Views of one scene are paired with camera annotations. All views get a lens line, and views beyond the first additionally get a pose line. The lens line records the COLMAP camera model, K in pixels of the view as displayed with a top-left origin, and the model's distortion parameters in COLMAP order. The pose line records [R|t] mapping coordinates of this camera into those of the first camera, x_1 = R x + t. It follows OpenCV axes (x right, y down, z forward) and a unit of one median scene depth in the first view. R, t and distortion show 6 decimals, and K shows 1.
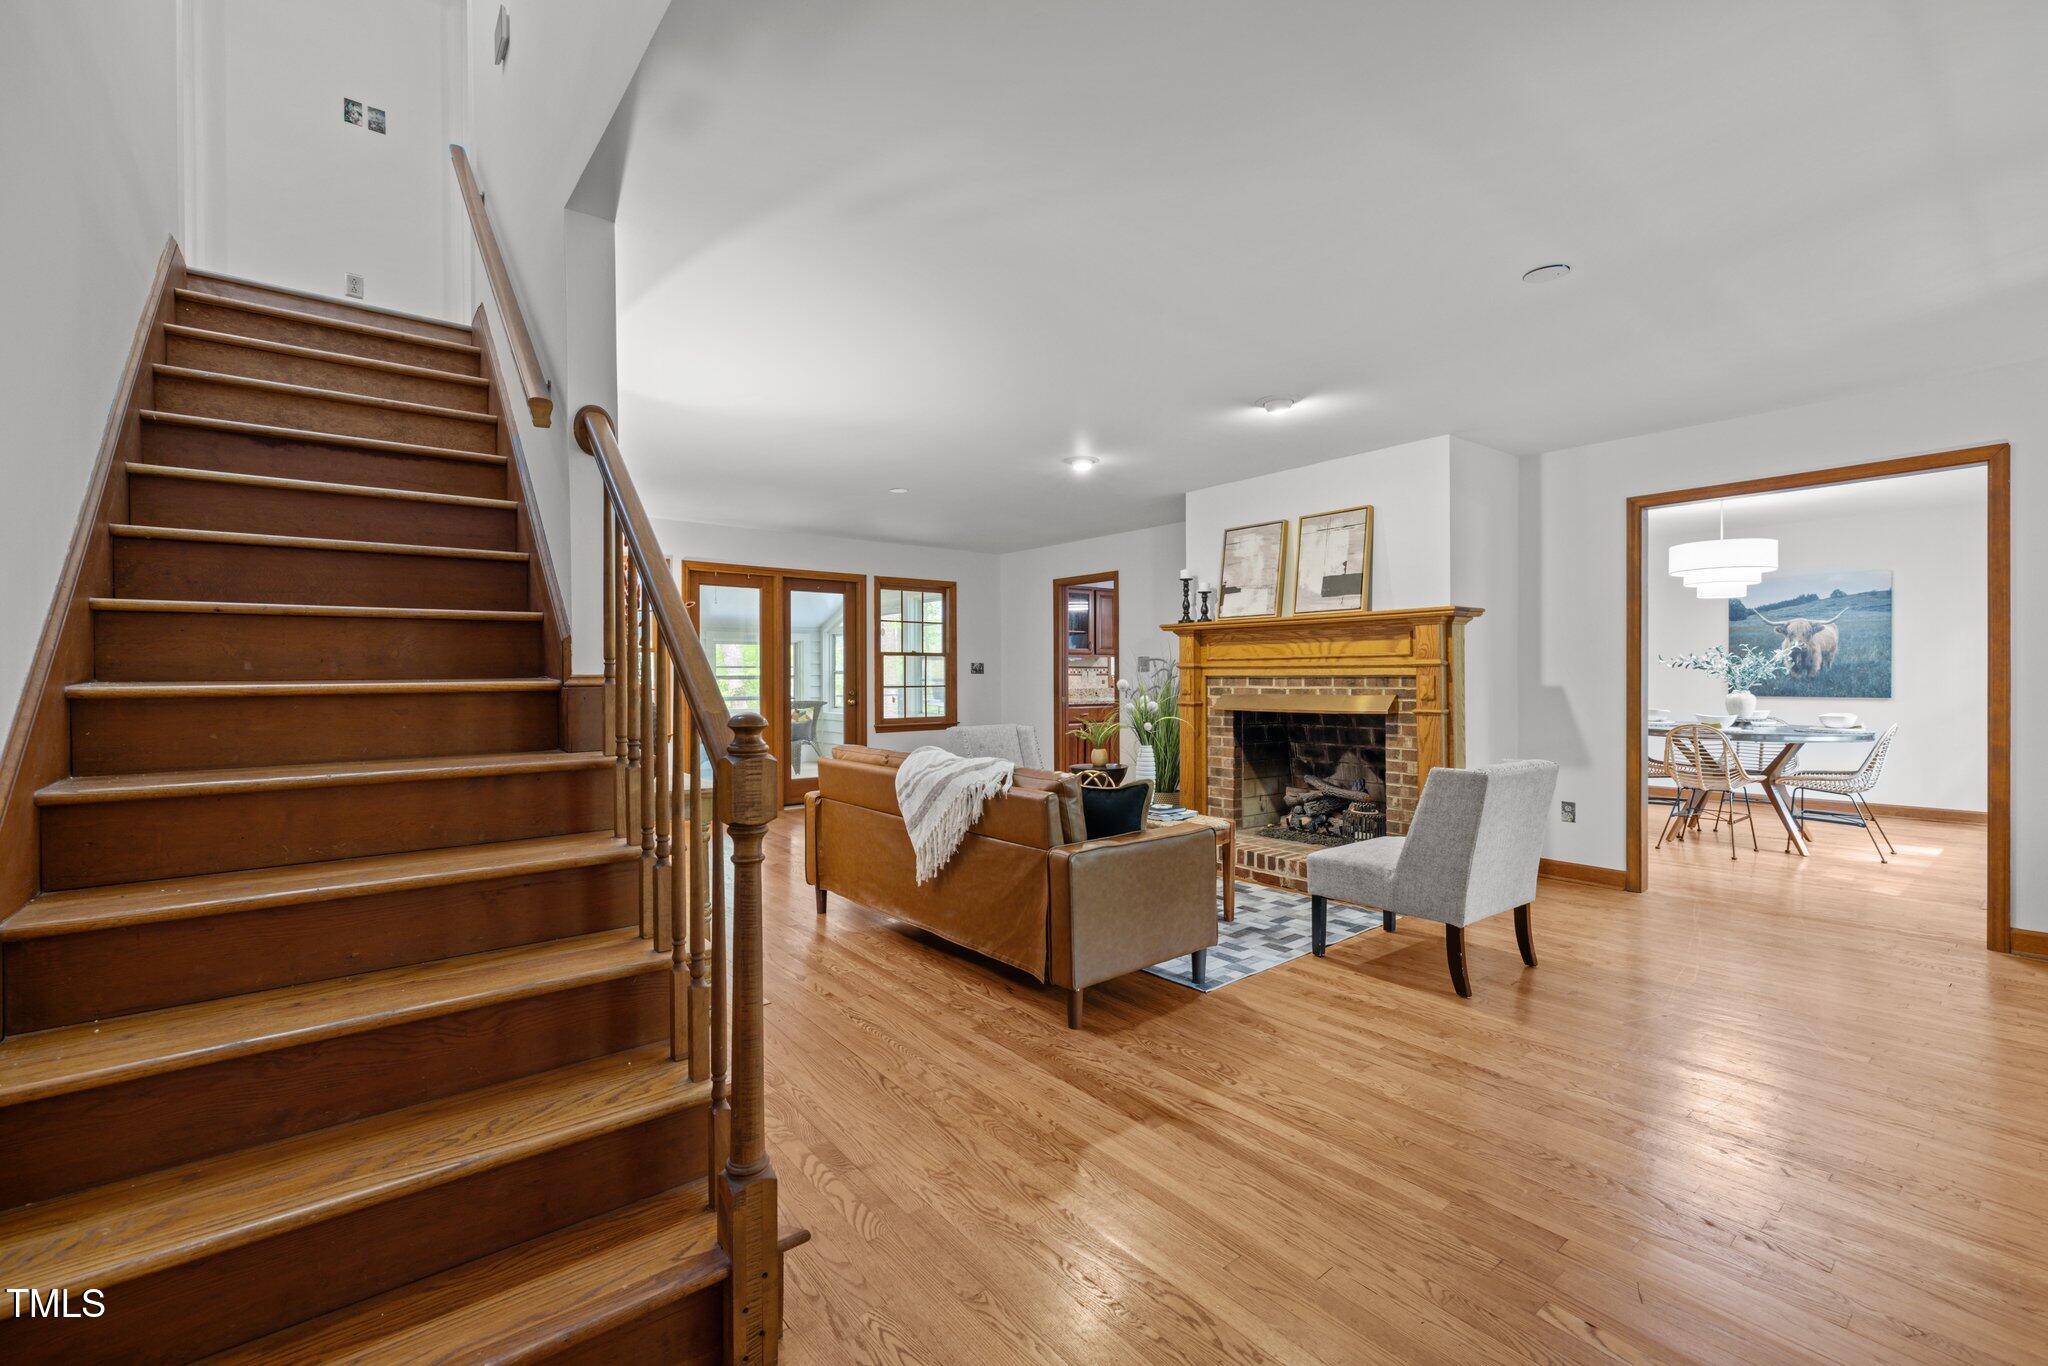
lens RADIAL K [[867.0, 0, 988.5], [0, 867.0, 681.0], [0, 0, 1]] dist [-0.000188, 0.000086]
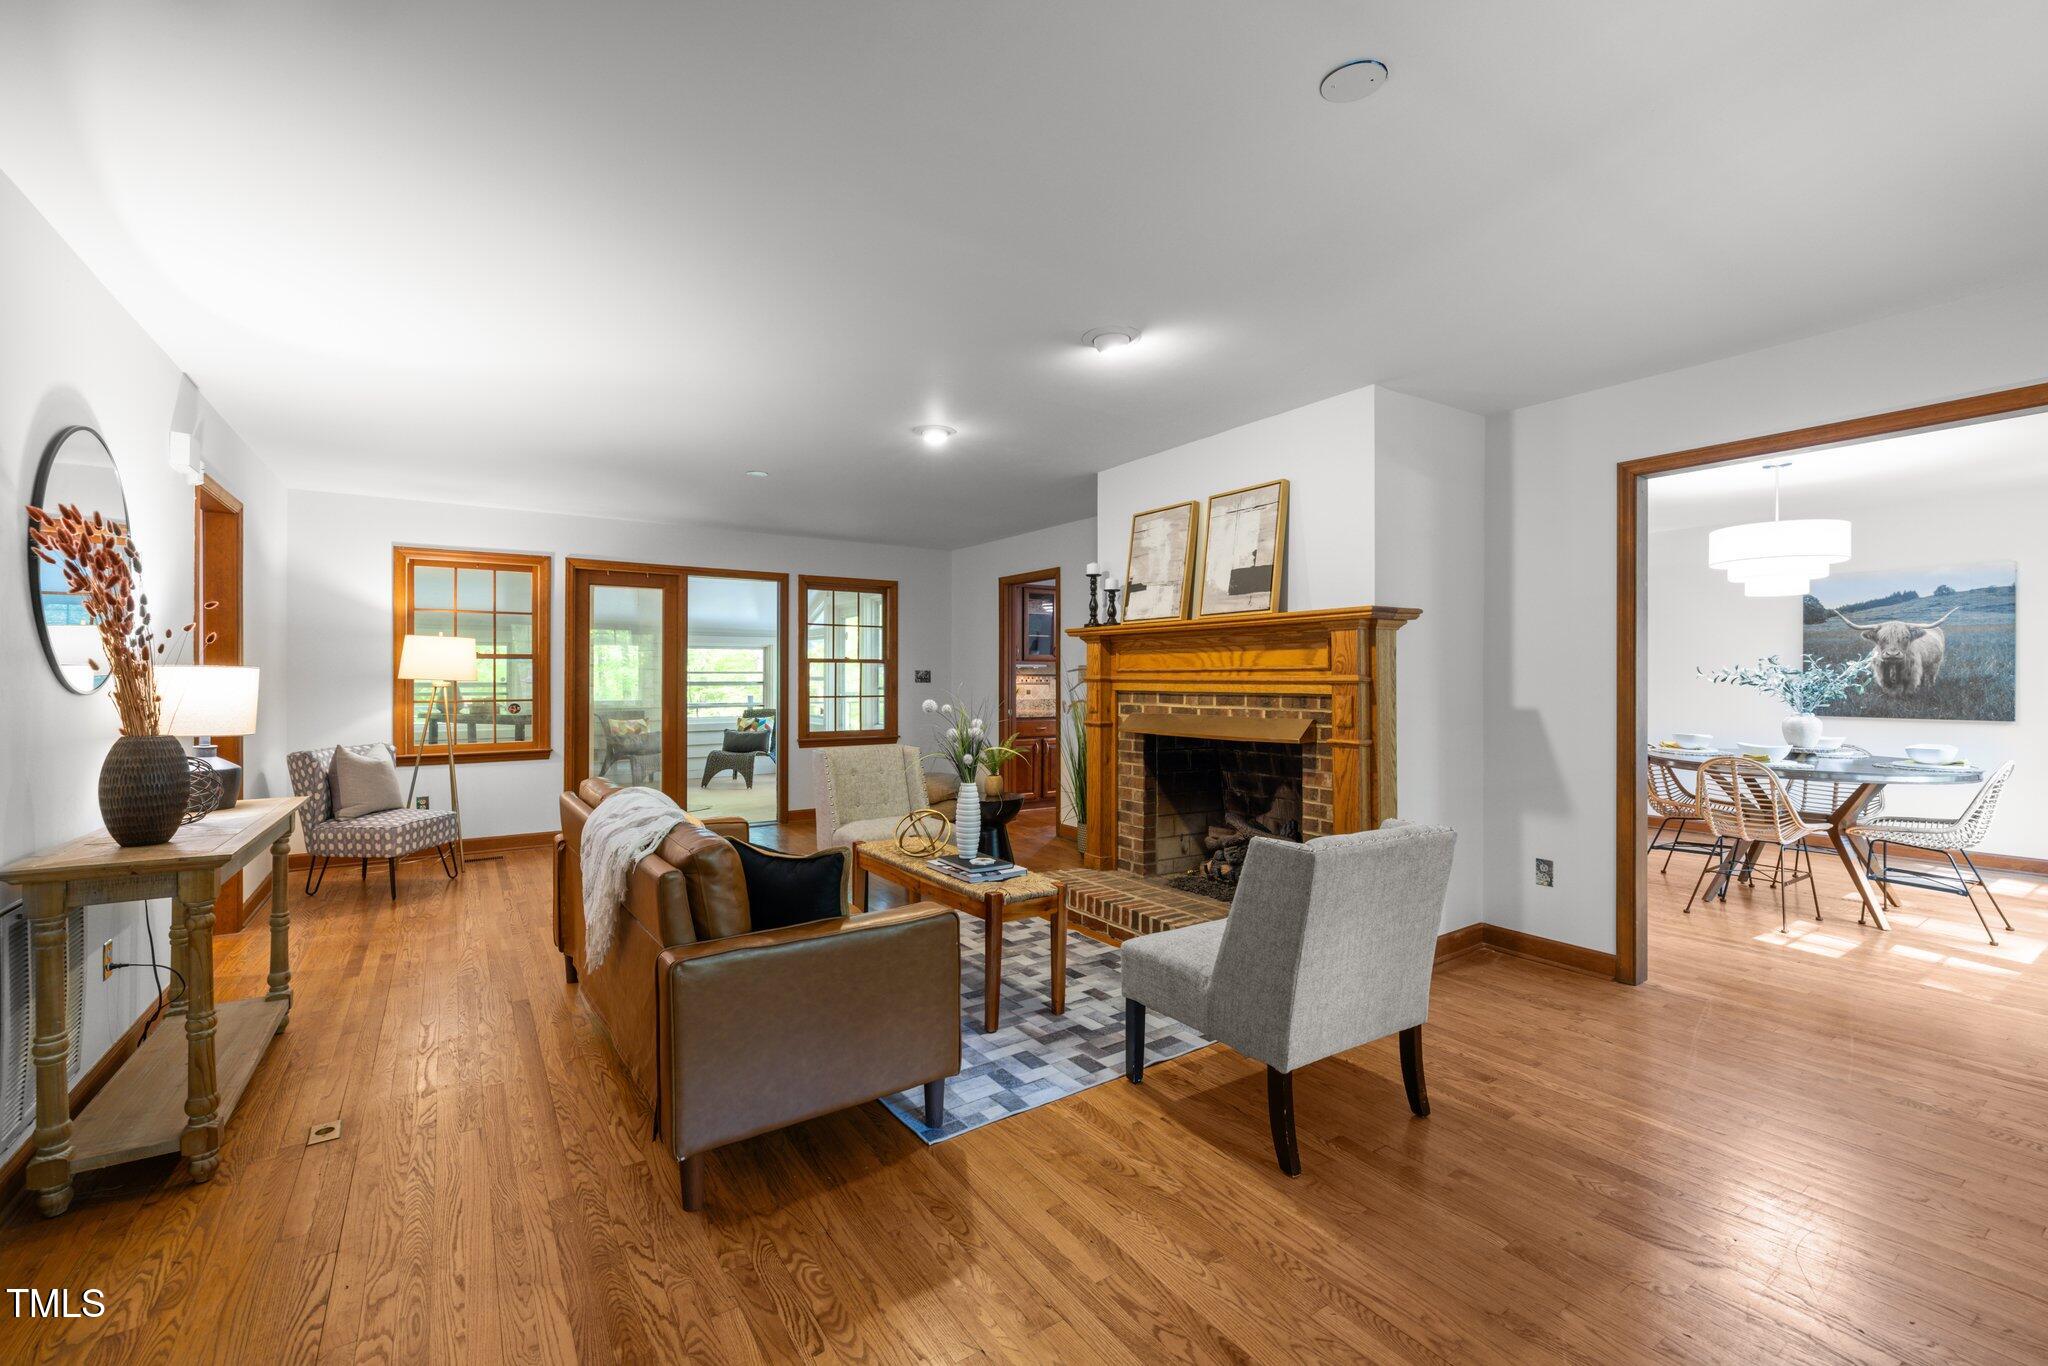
lens RADIAL K [[863.0, 0, 994.9], [0, 863.0, 677.8], [0, 0, 1]] dist [0.000702, -0.000070]
pose [[0.996967, 0.004861, -0.077672, 0.213905], [-0.005330, 0.999969, -0.005827, -0.013606], [0.077642, 0.006223, 0.996962, 0.173675]]
